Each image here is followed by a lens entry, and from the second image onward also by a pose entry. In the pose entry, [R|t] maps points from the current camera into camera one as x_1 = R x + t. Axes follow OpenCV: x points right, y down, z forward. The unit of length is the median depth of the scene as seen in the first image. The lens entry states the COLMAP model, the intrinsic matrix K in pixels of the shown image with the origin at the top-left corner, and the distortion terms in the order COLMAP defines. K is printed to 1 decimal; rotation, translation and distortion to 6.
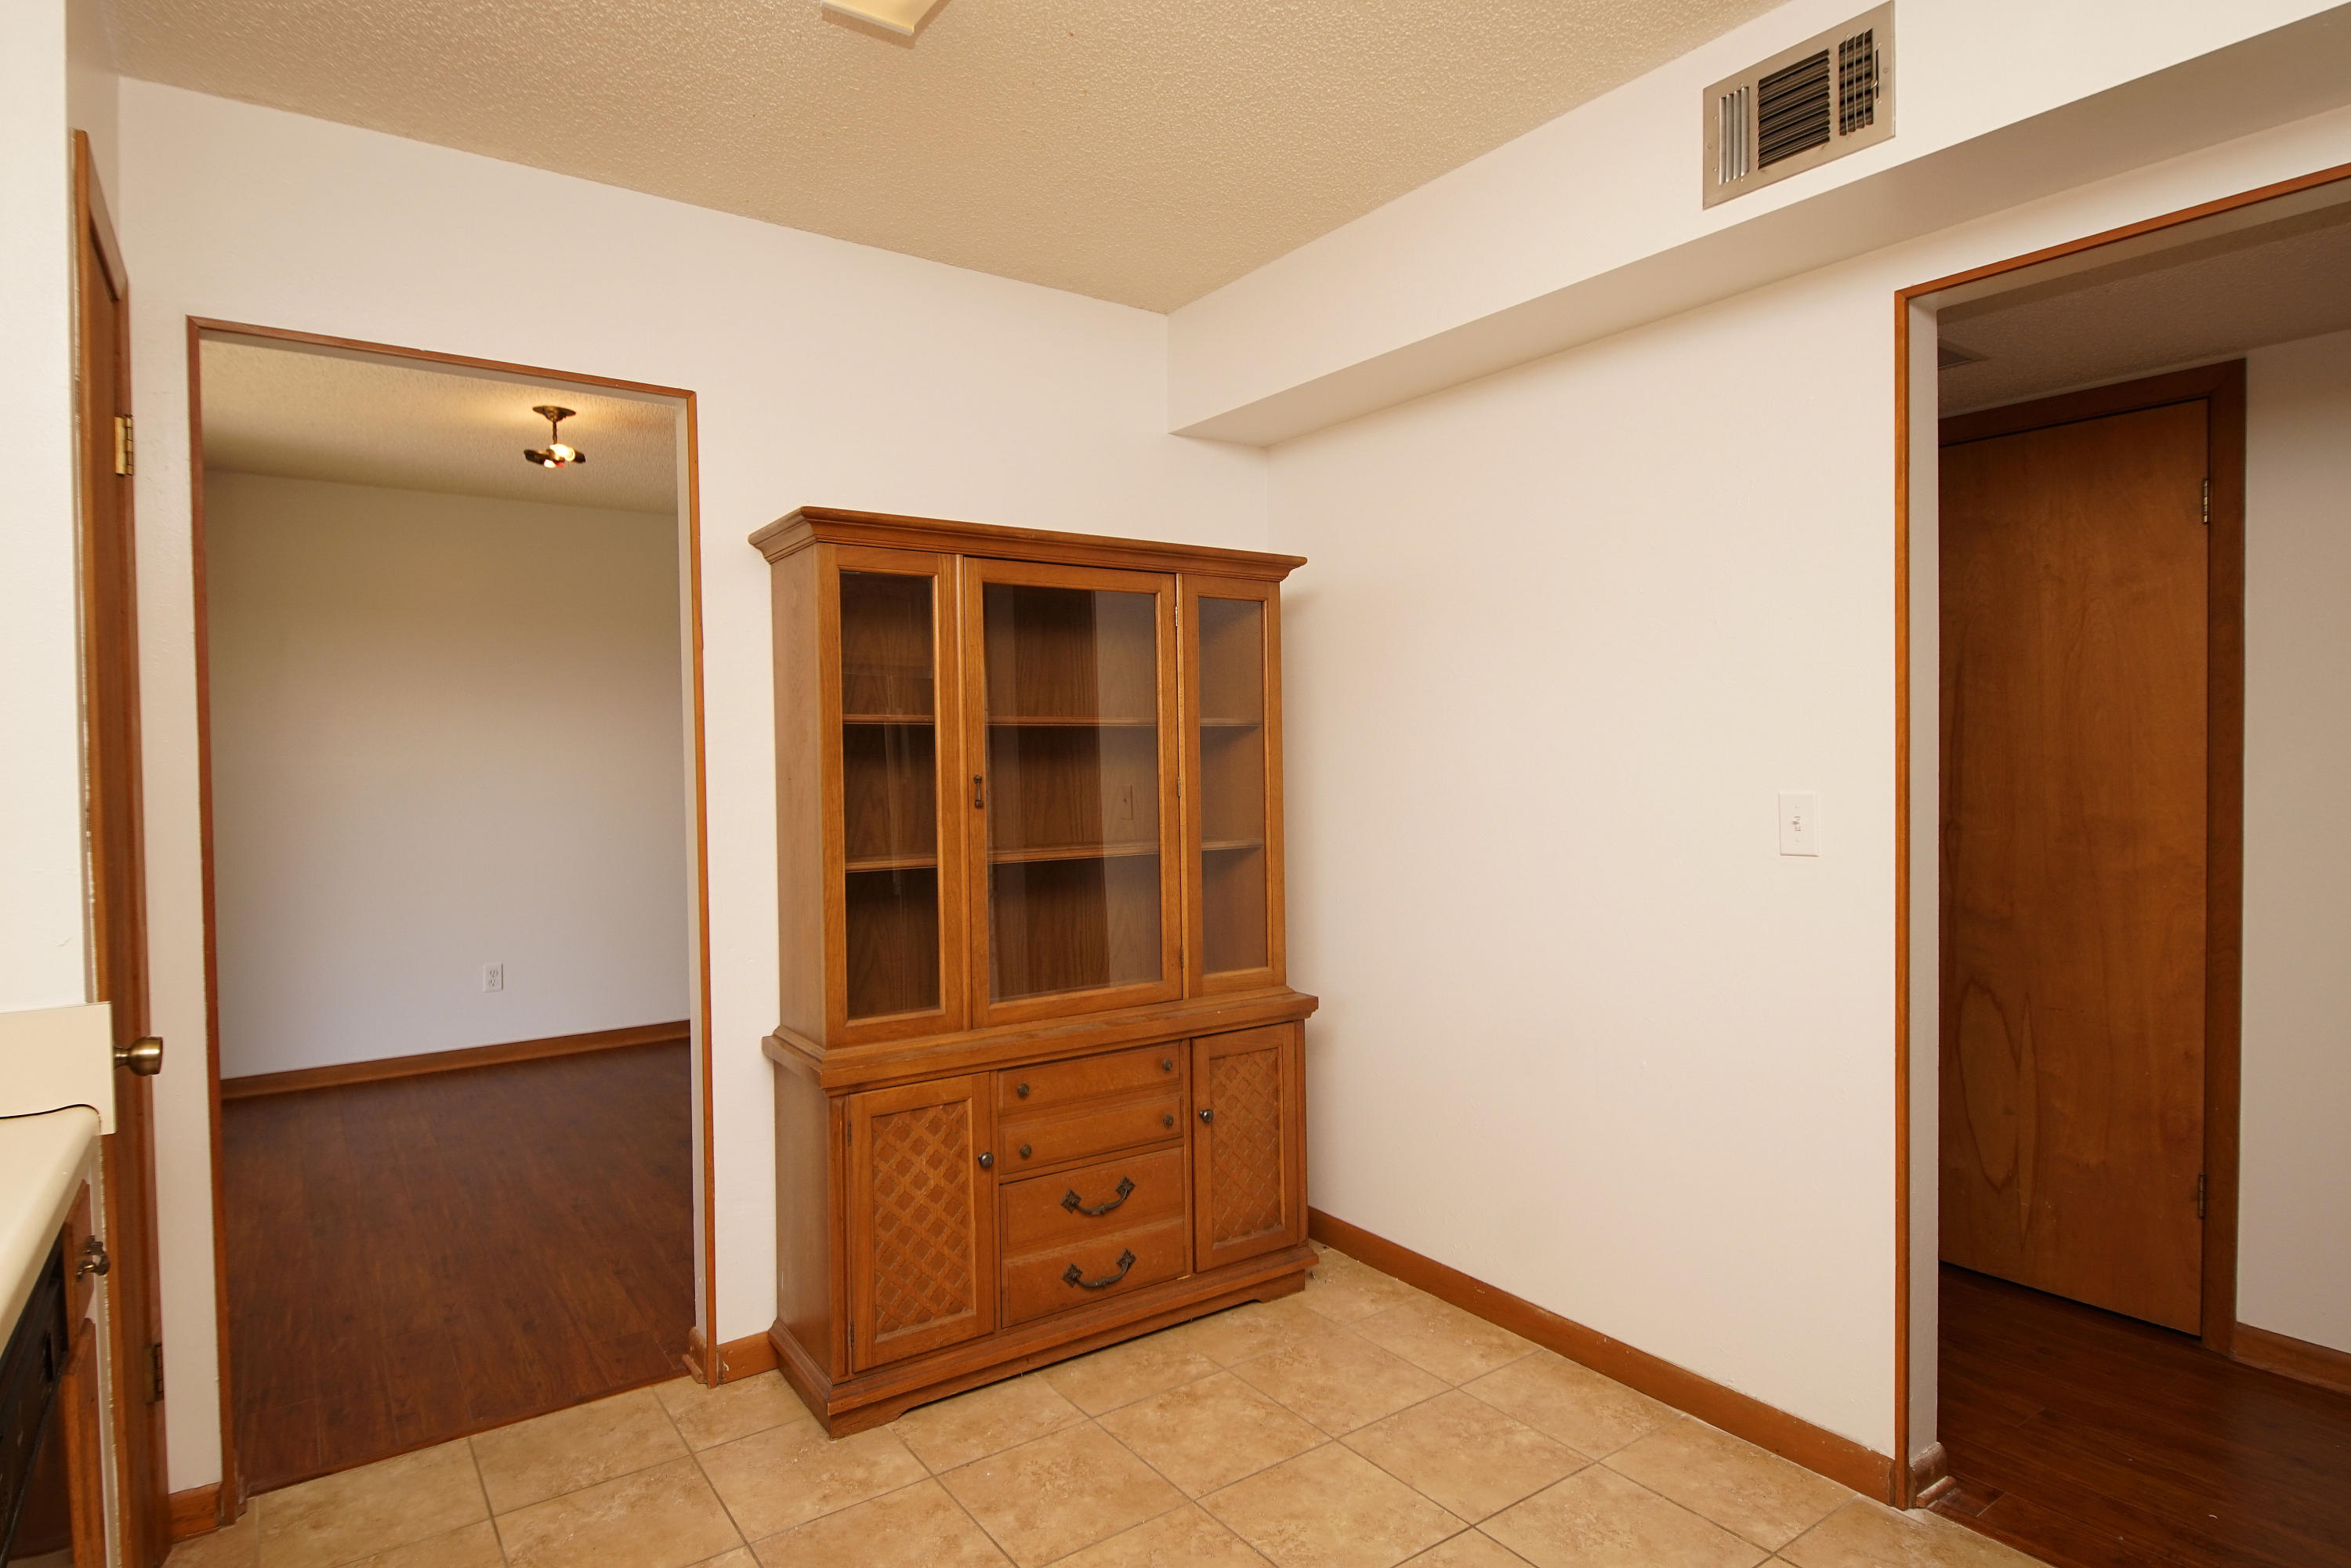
lens RADIAL K [[1260.3, 0, 1166.4], [0, 1260.3, 772.4], [0, 0, 1]] dist [0.028774, -0.028428]
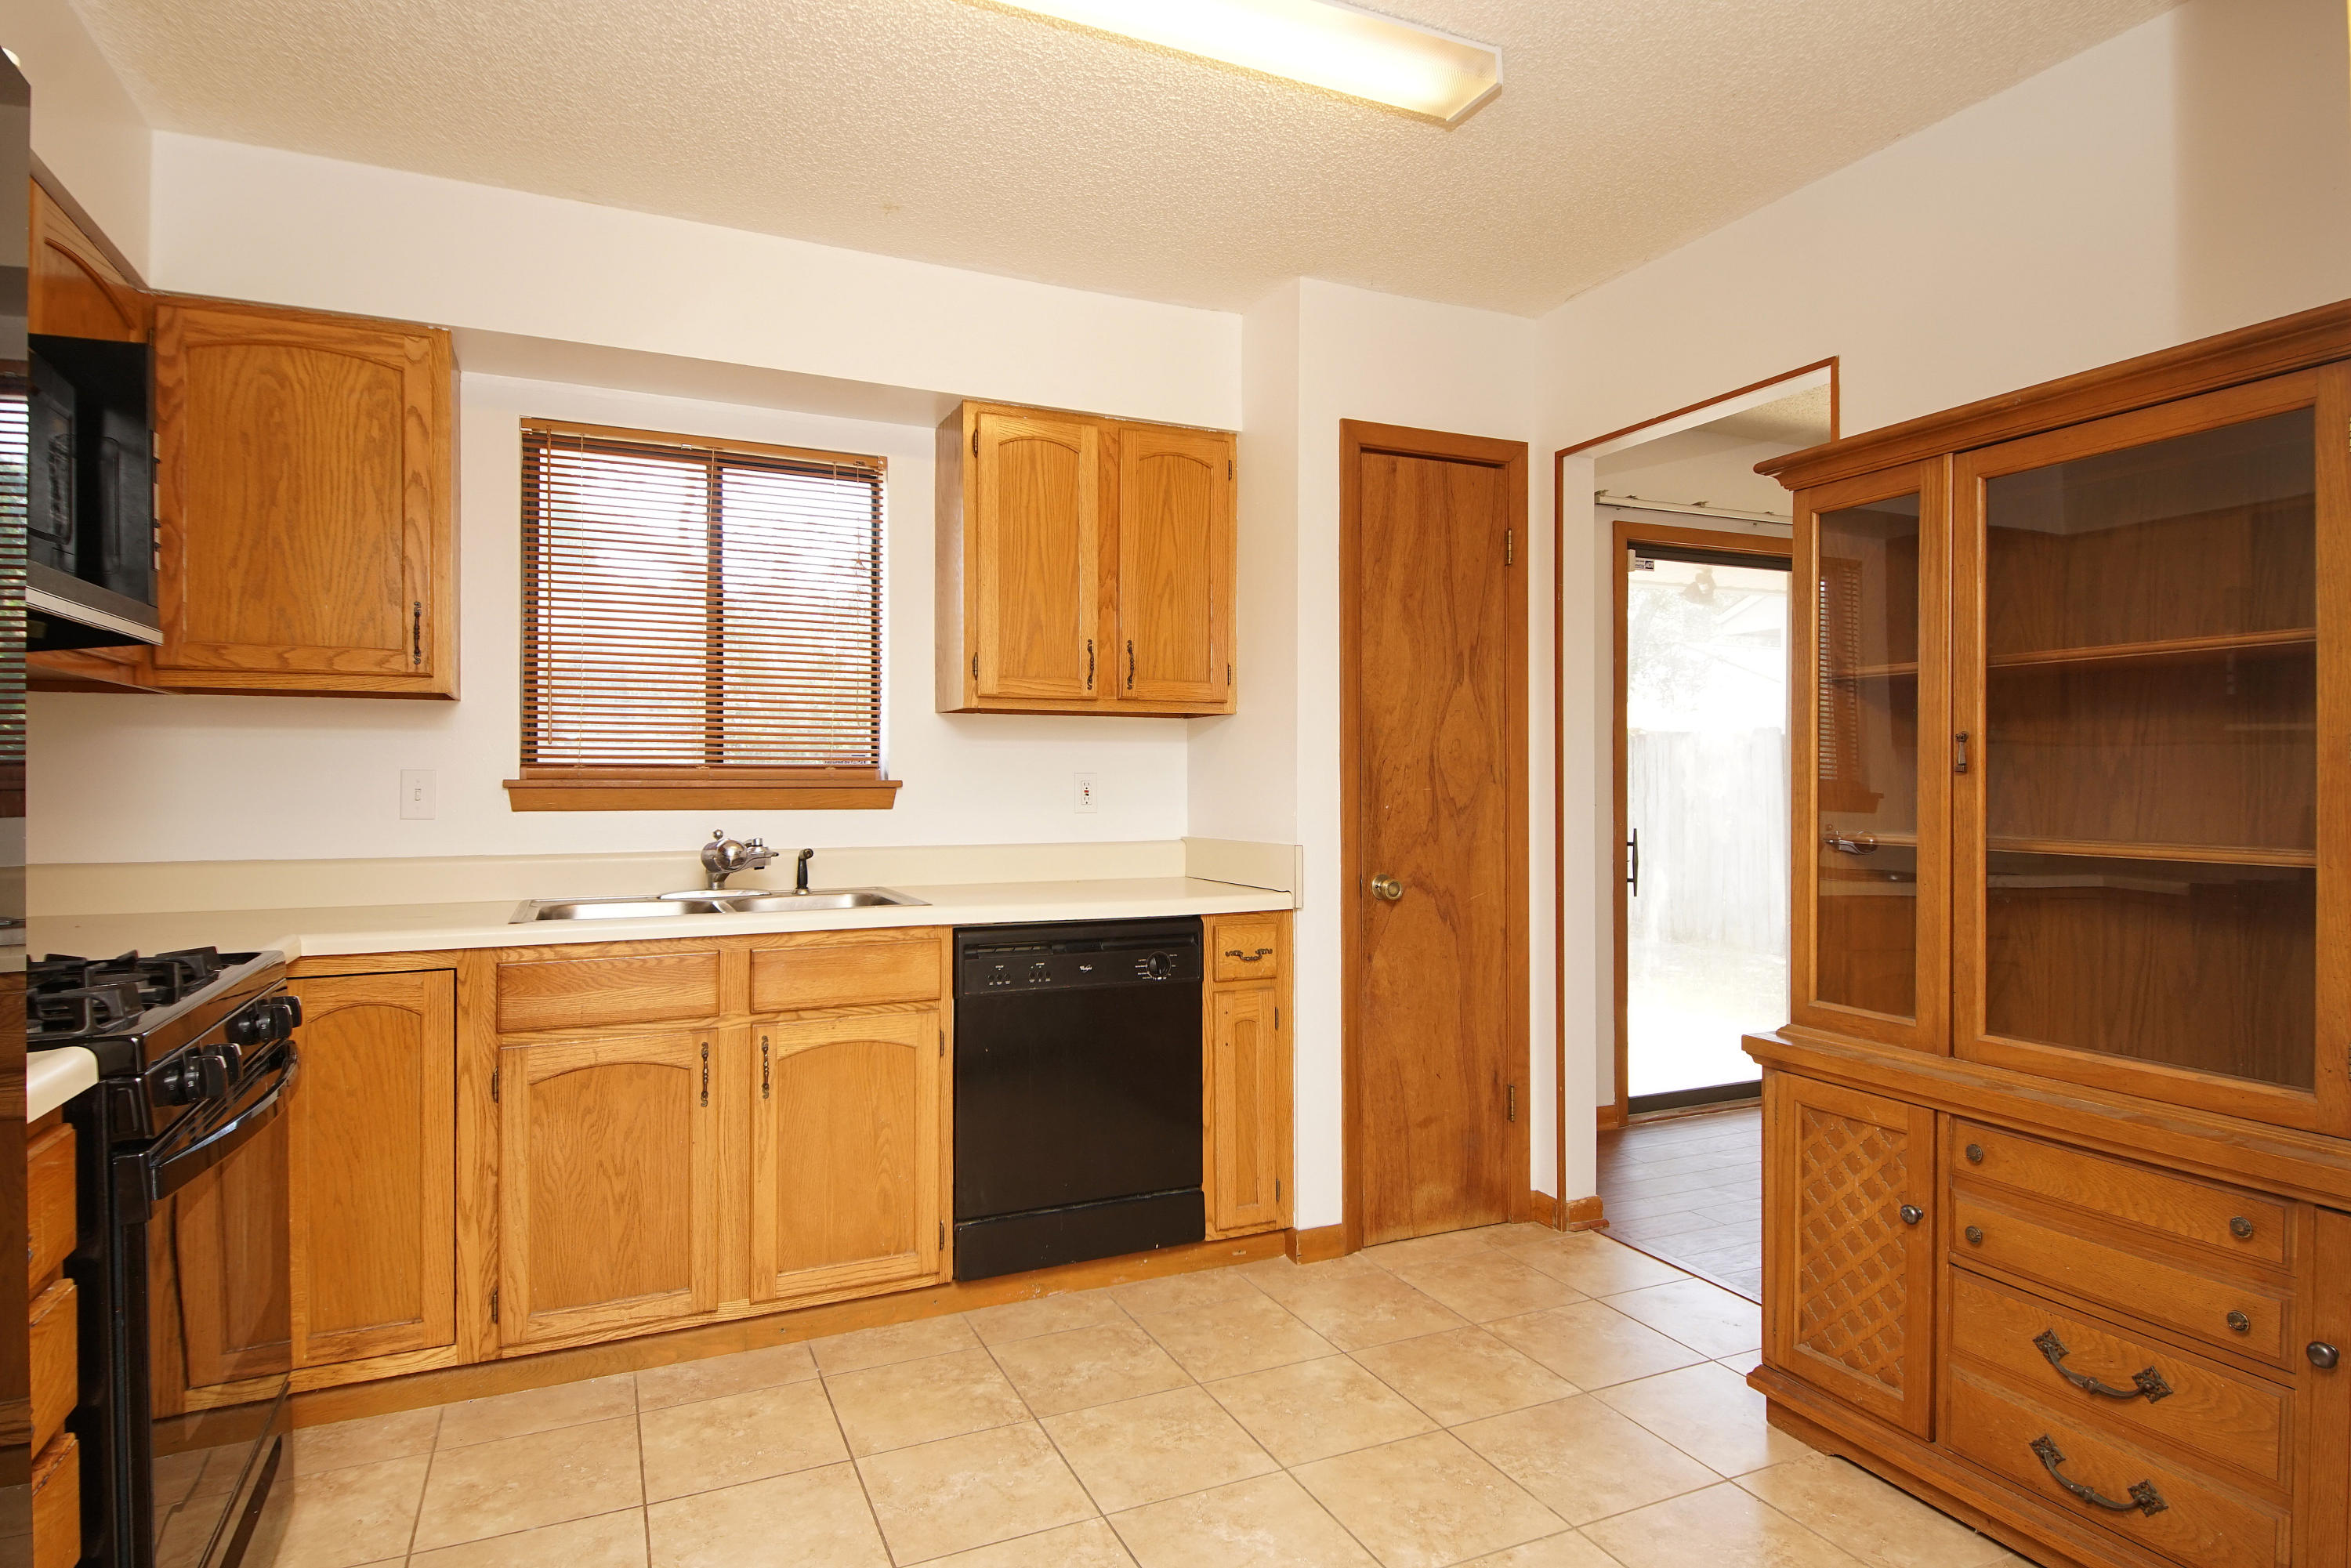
lens RADIAL K [[1260.3, 0, 1164.5], [0, 1260.3, 775.1], [0, 0, 1]] dist [0.028774, -0.028428]
pose [[-0.192301, 0.007488, -0.981307, 0.715147], [-0.008516, 0.999920, 0.009299, 0.025282], [0.981299, 0.010145, -0.192222, 0.674433]]
